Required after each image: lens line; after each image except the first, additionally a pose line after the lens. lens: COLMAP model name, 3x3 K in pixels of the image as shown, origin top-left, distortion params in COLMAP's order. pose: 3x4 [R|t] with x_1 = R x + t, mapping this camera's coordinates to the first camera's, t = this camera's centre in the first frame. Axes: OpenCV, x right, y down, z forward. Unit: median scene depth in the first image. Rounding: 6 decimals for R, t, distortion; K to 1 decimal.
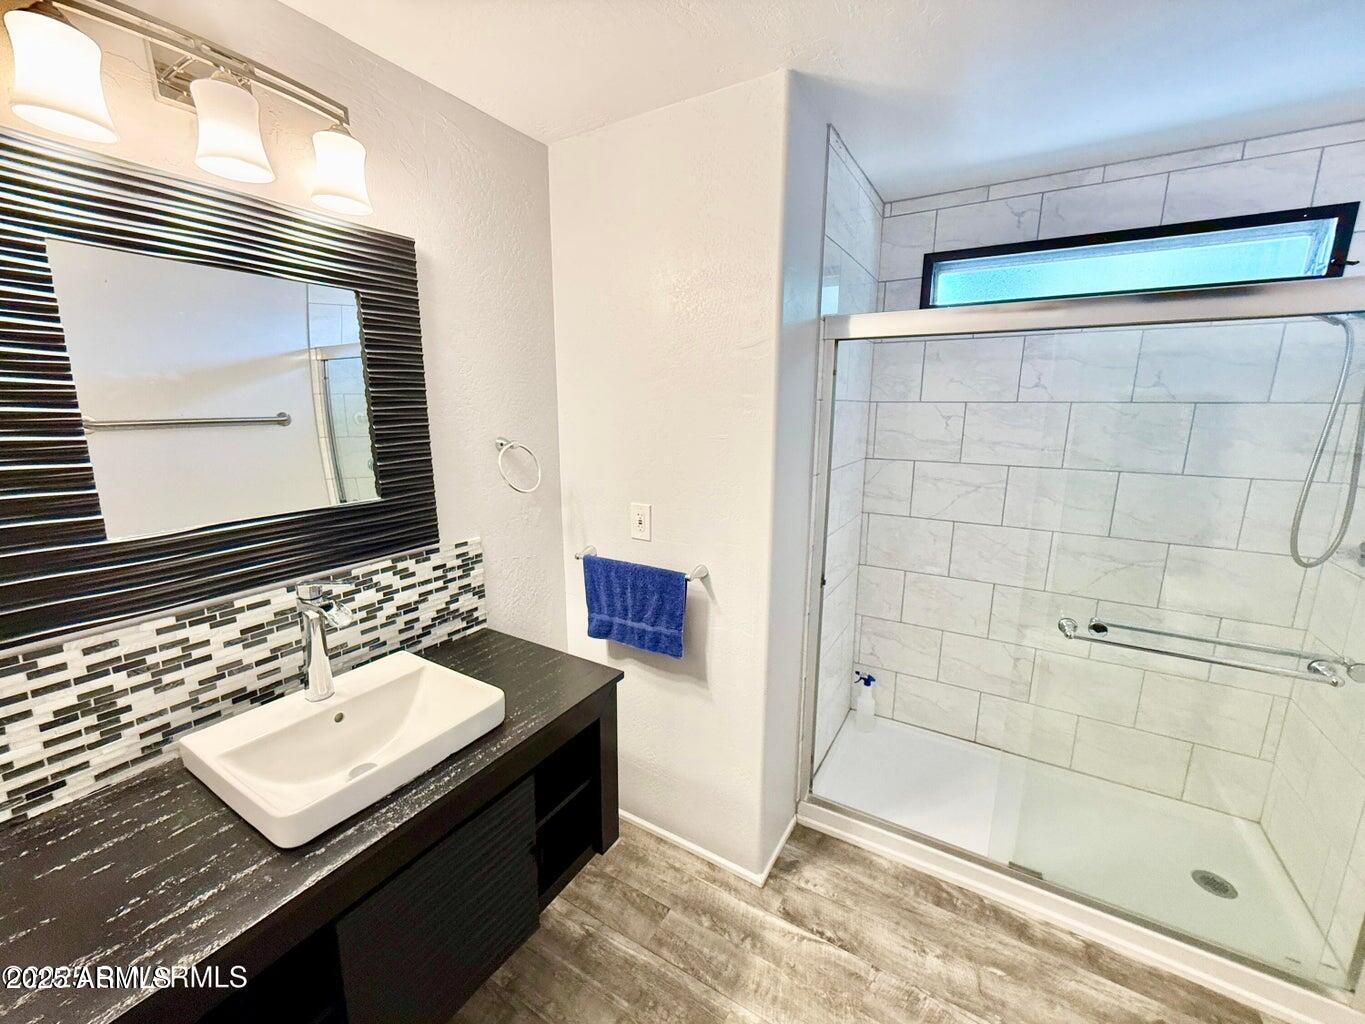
lens RADIAL K [[545.4, 0, 681.7], [0, 545.4, 514.4], [0, 0, 1]] dist [-0.000203, -0.000504]
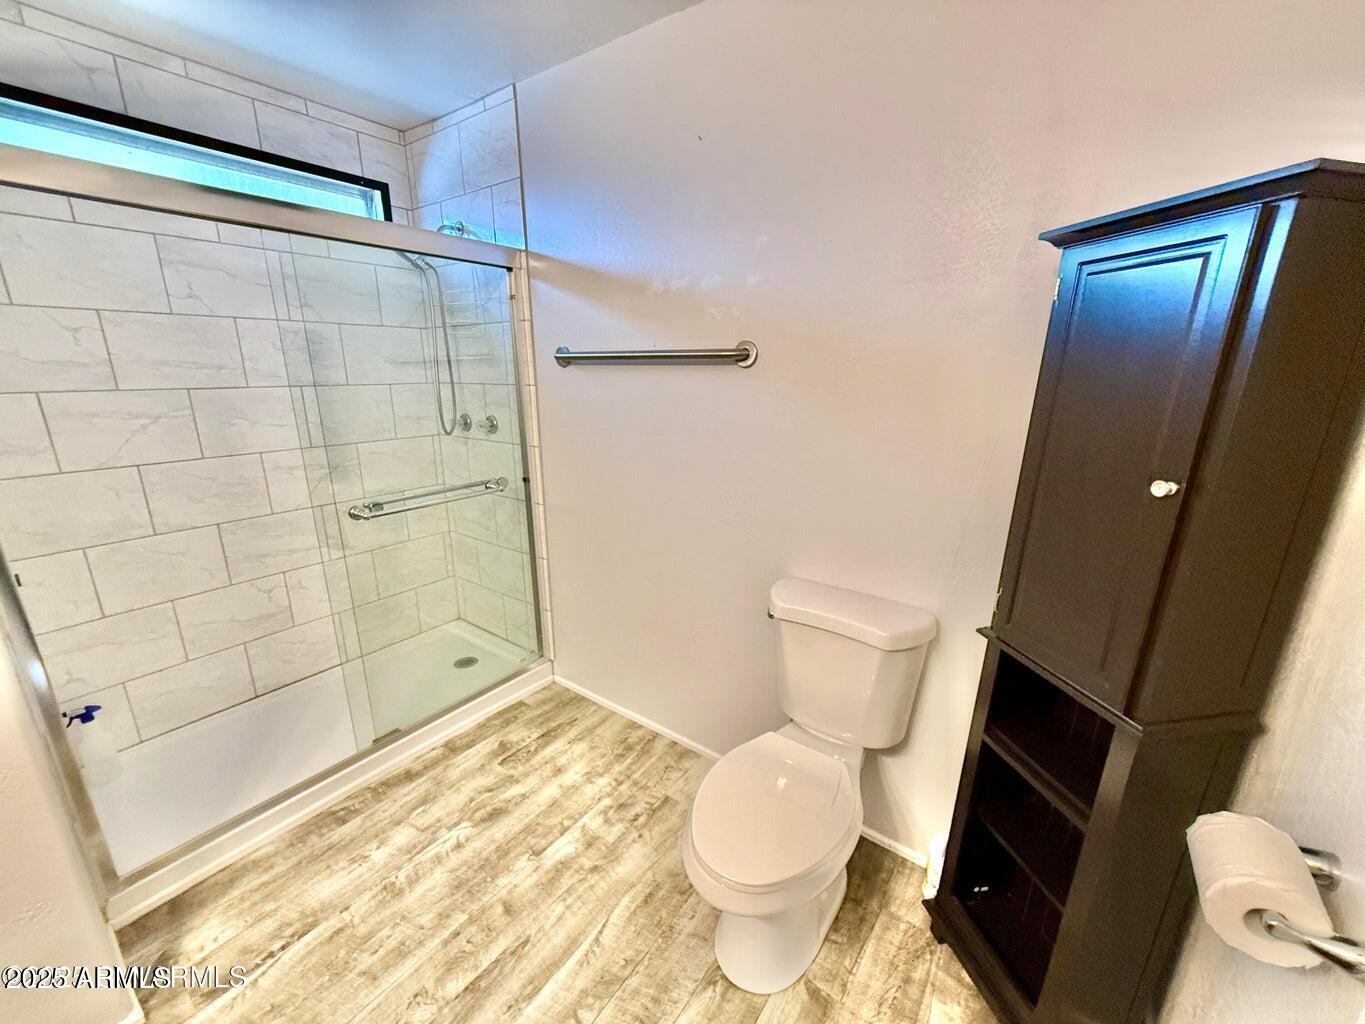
lens RADIAL K [[545.4, 0, 681.4], [0, 545.4, 516.6], [0, 0, 1]] dist [-0.000203, -0.000504]
pose [[0.093334, -0.264048, 0.959983, -0.319946], [0.196853, 0.950052, 0.242177, 0.071519], [-0.975980, 0.166372, 0.140651, 0.185349]]
